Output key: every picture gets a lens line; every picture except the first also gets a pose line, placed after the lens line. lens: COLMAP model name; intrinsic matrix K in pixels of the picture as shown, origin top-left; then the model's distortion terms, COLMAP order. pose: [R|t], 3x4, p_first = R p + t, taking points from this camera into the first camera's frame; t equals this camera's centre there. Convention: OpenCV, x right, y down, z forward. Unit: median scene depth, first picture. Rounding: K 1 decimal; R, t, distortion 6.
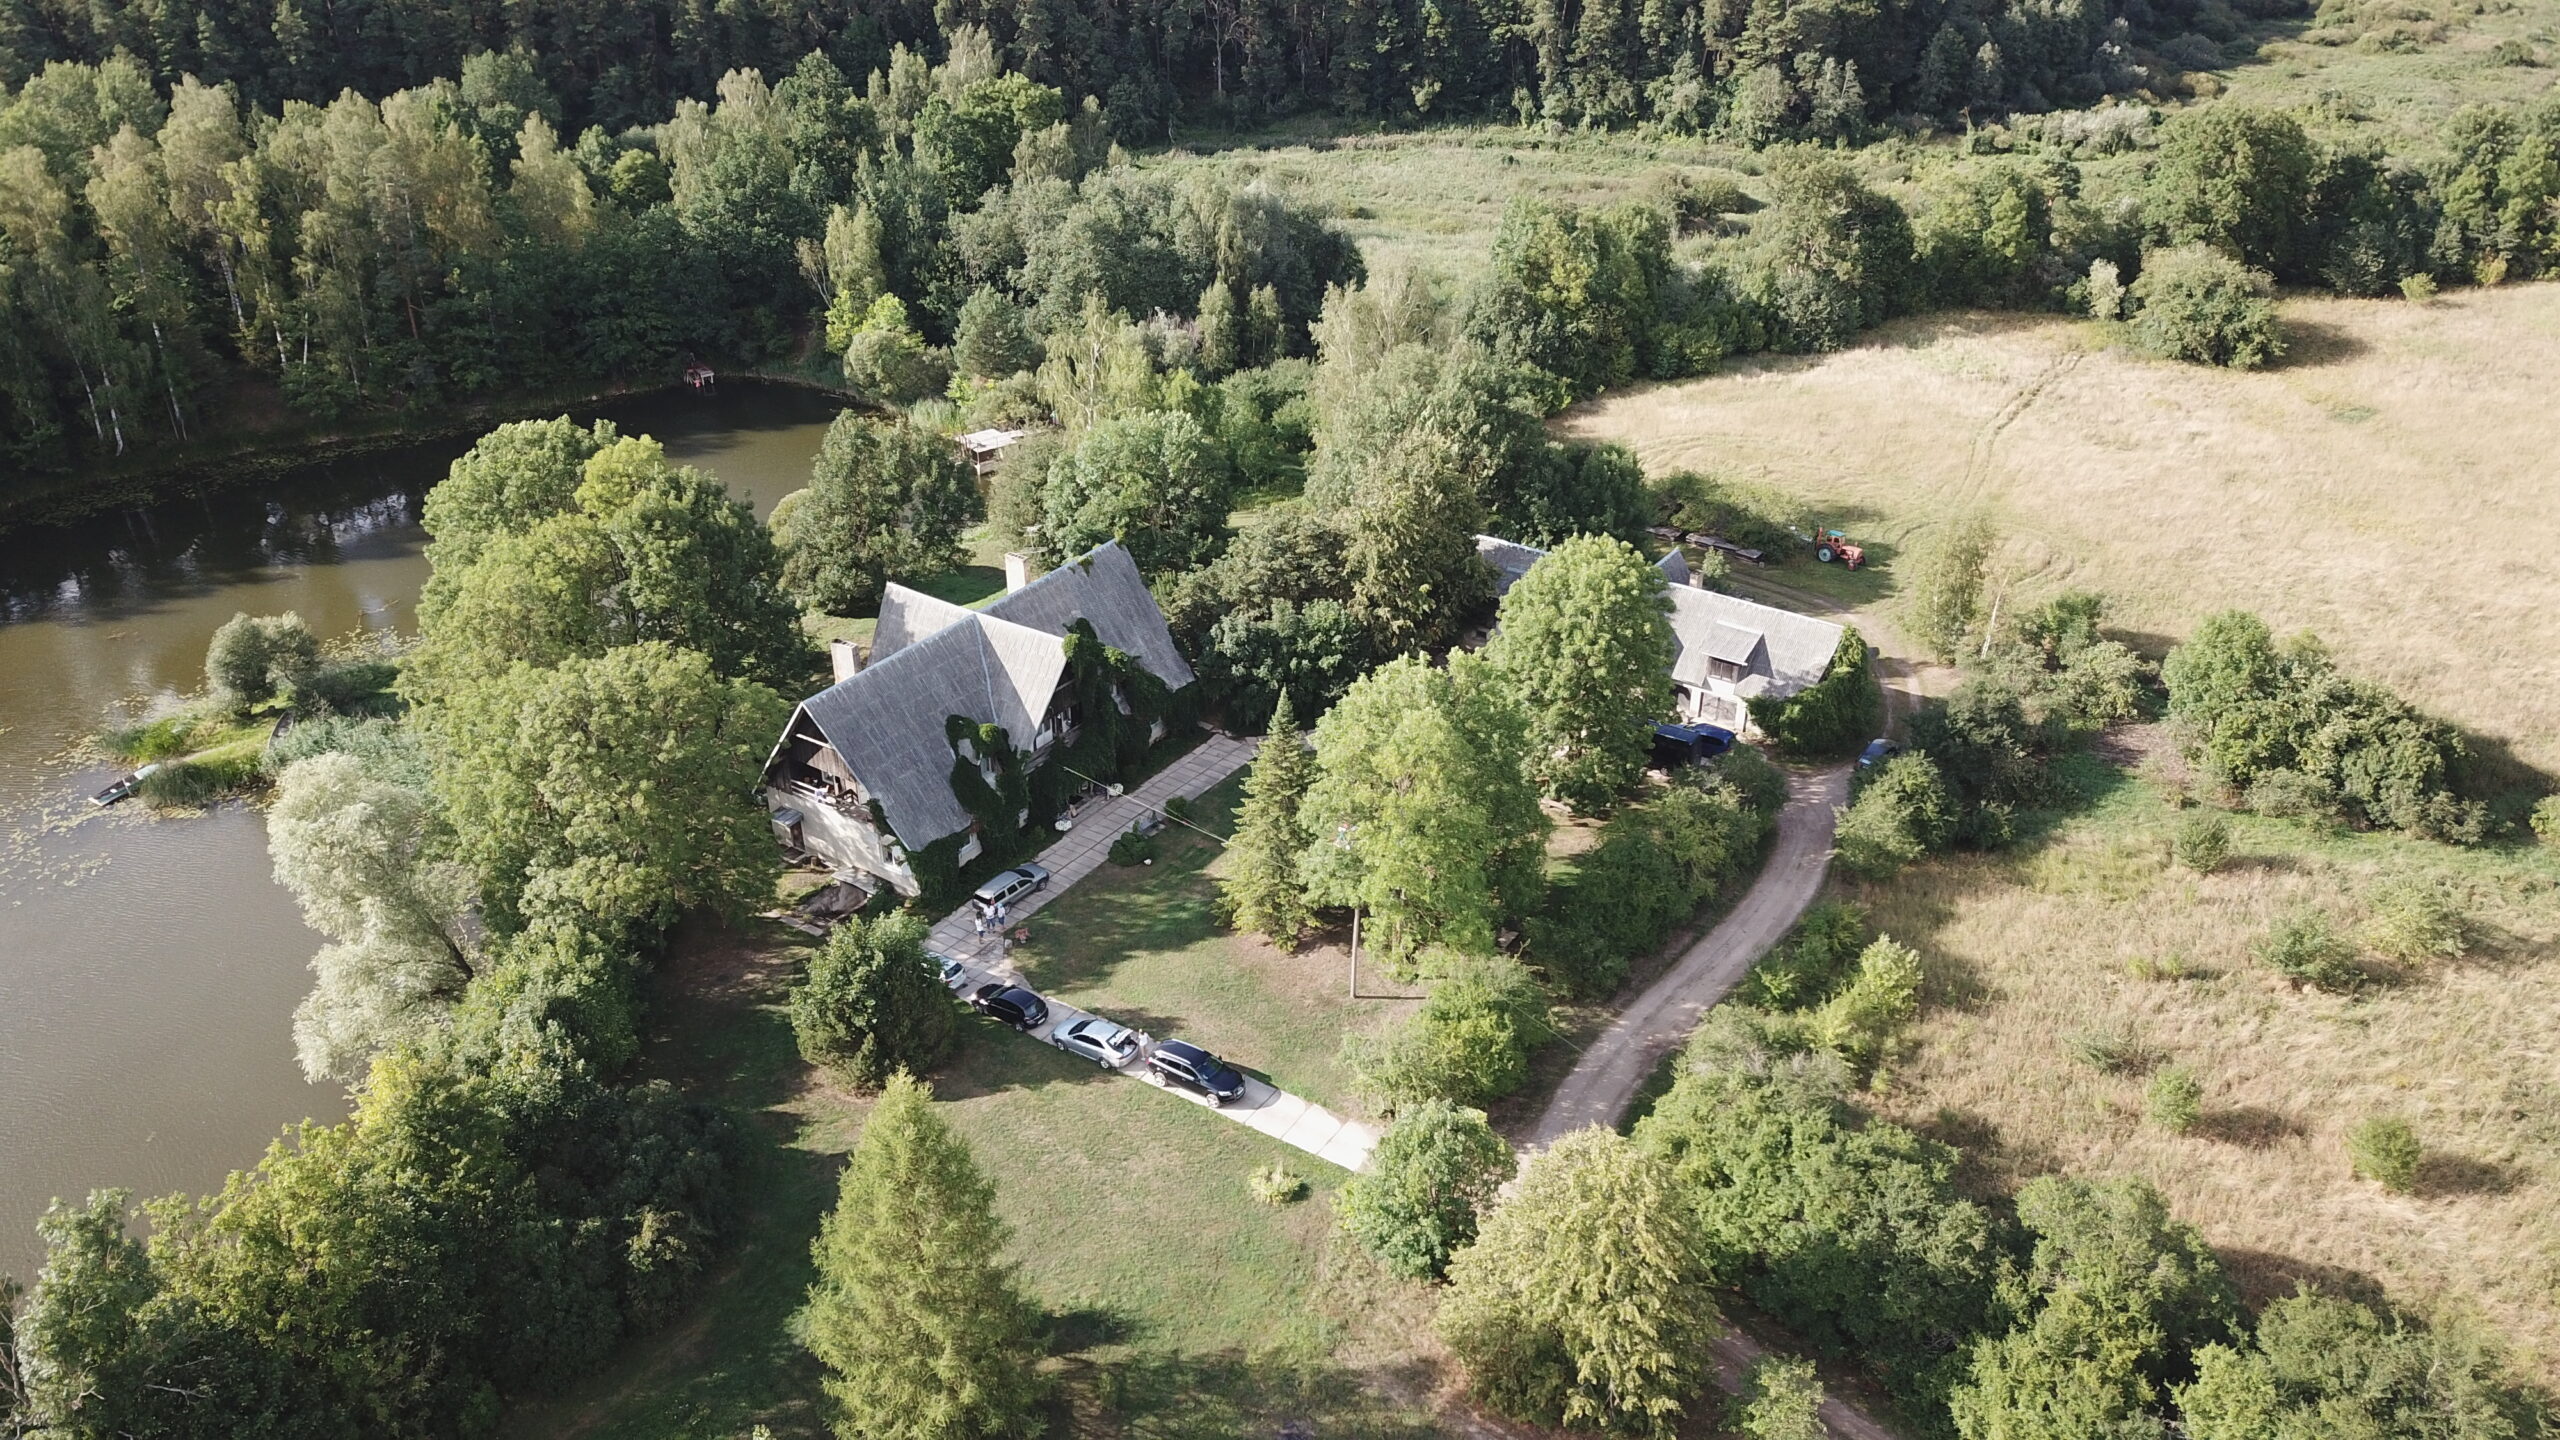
lens RADIAL K [[1952.0, 0, 1280.0], [0, 1952.0, 720.0], [0, 0, 1]] dist [-0.001753, -0.010235]
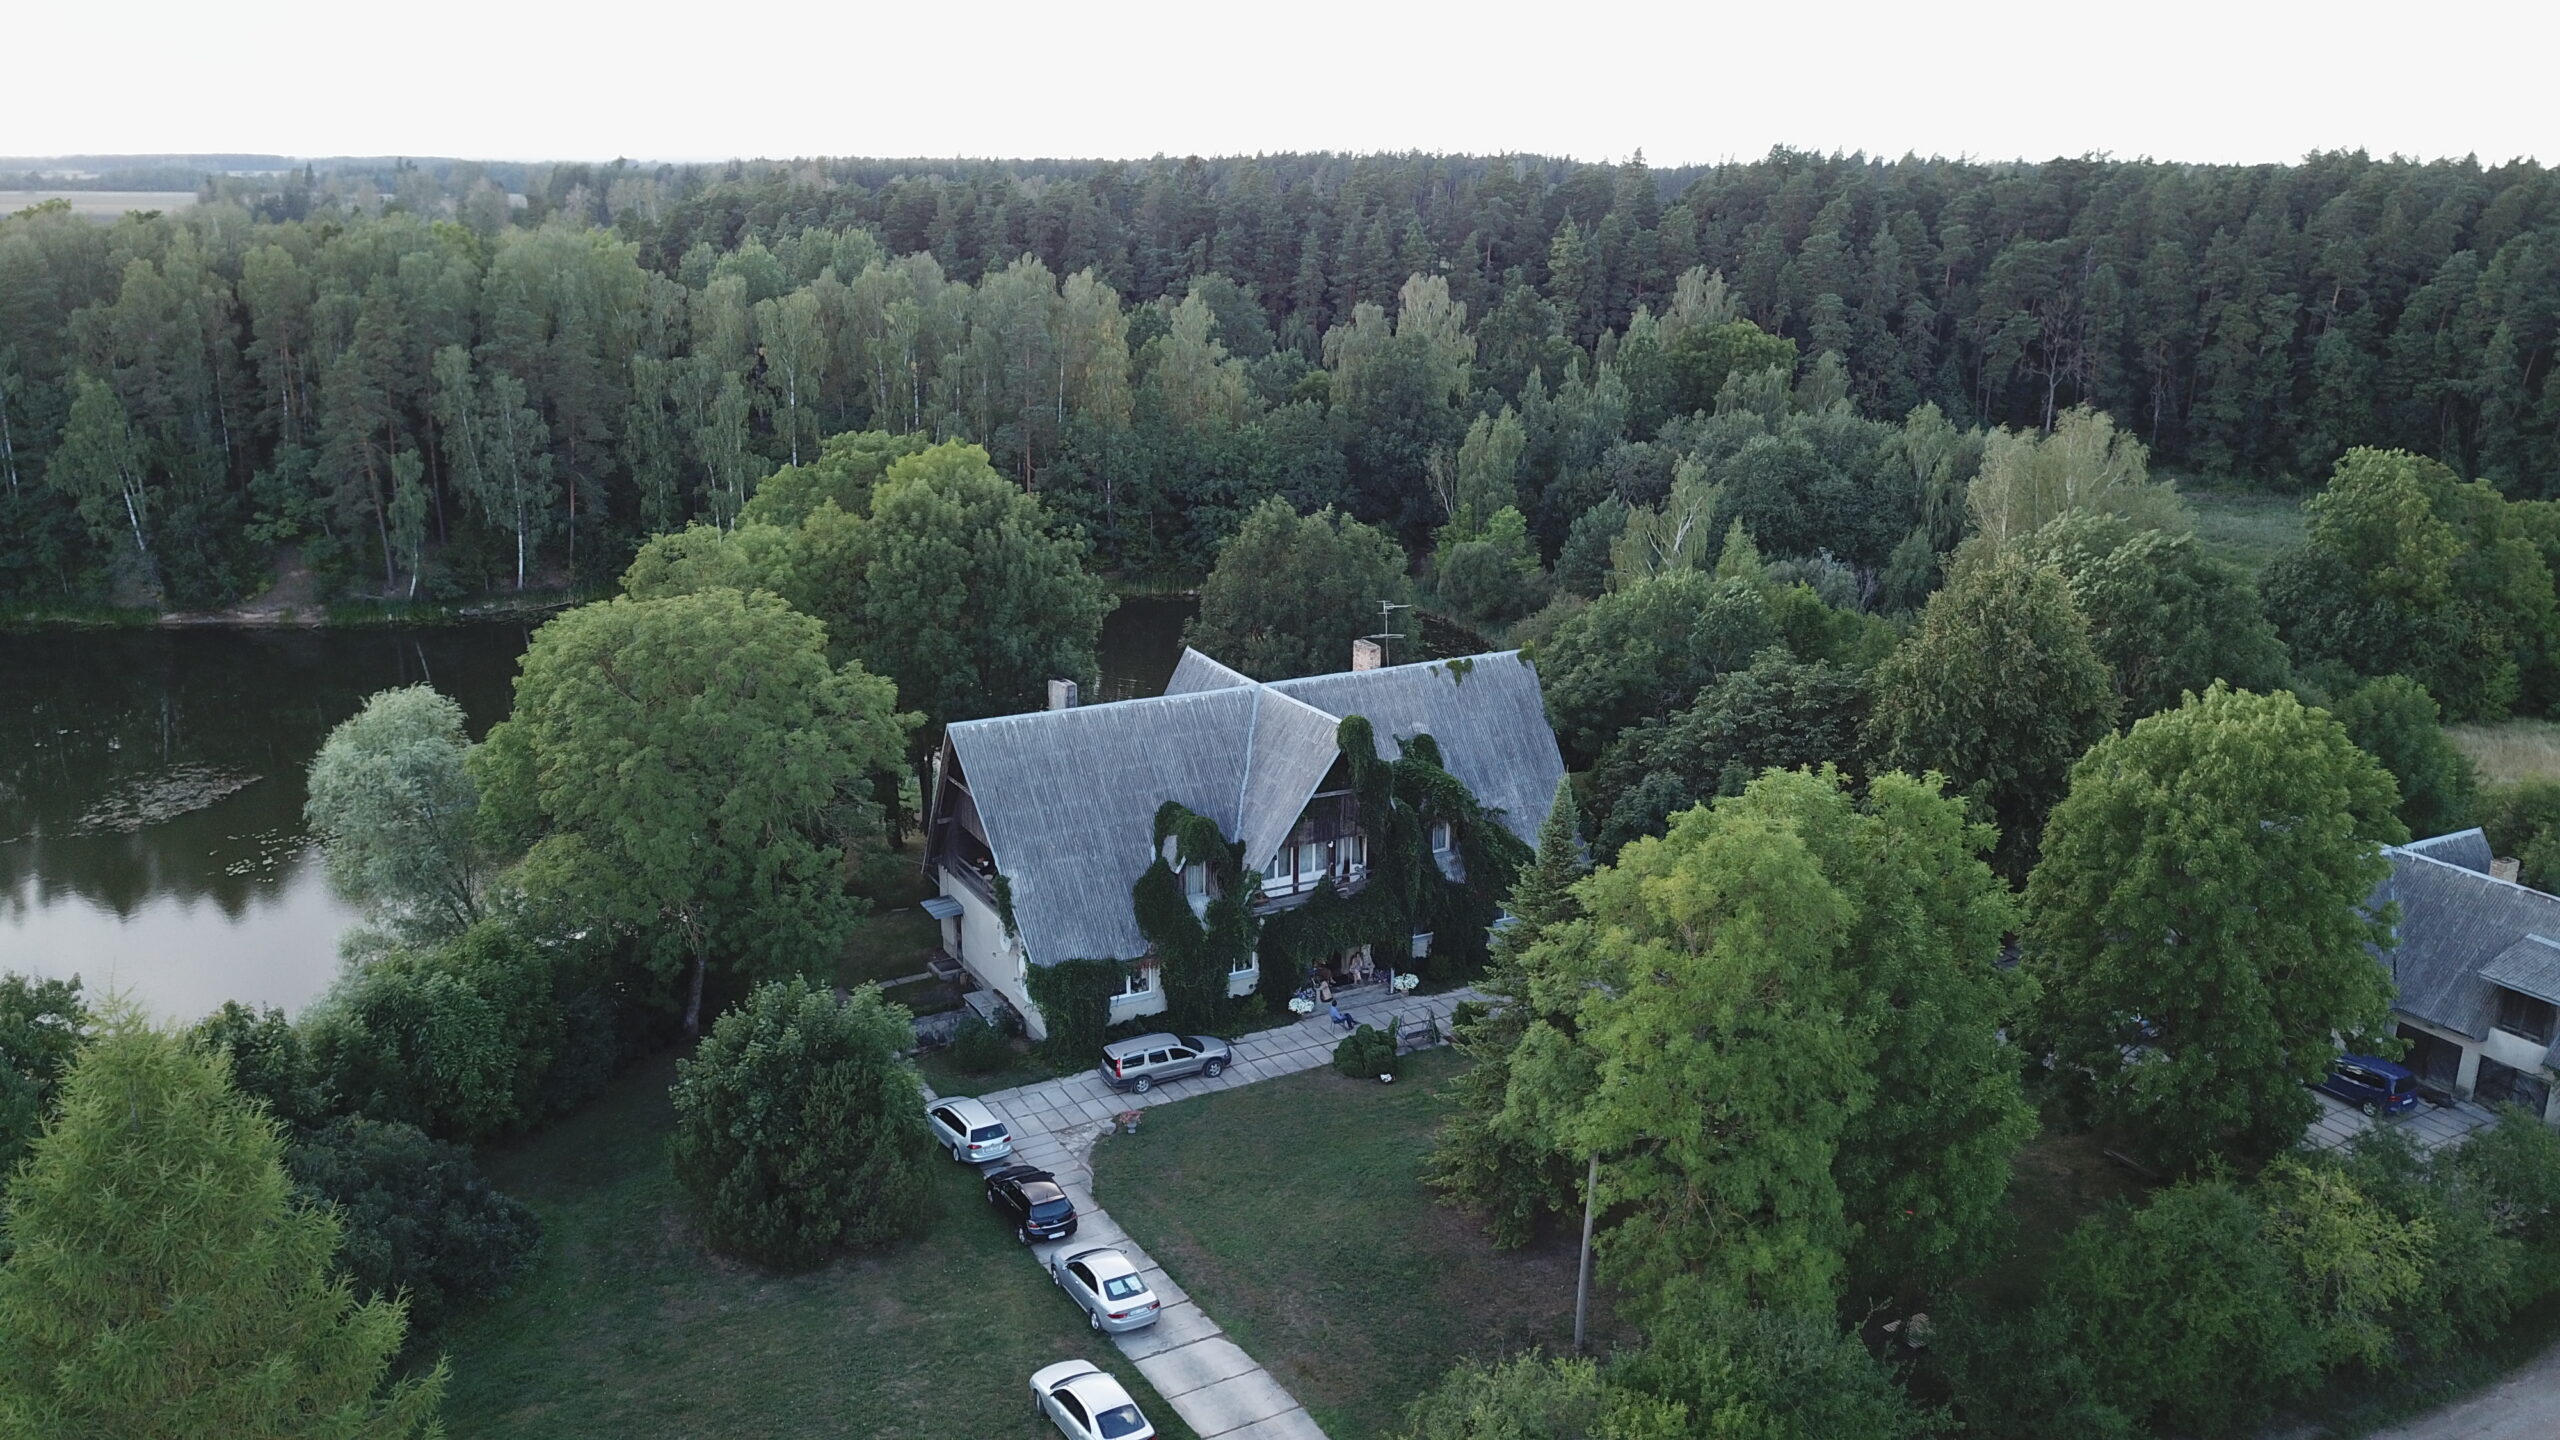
lens RADIAL K [[1952.0, 0, 1280.0], [0, 1952.0, 720.0], [0, 0, 1]] dist [-0.001753, -0.010235]
pose [[0.888102, 0.136600, -0.438880, 0.100227], [-0.239433, 0.952531, -0.188035, 0.055658], [0.392361, 0.272077, 0.878651, 0.252863]]
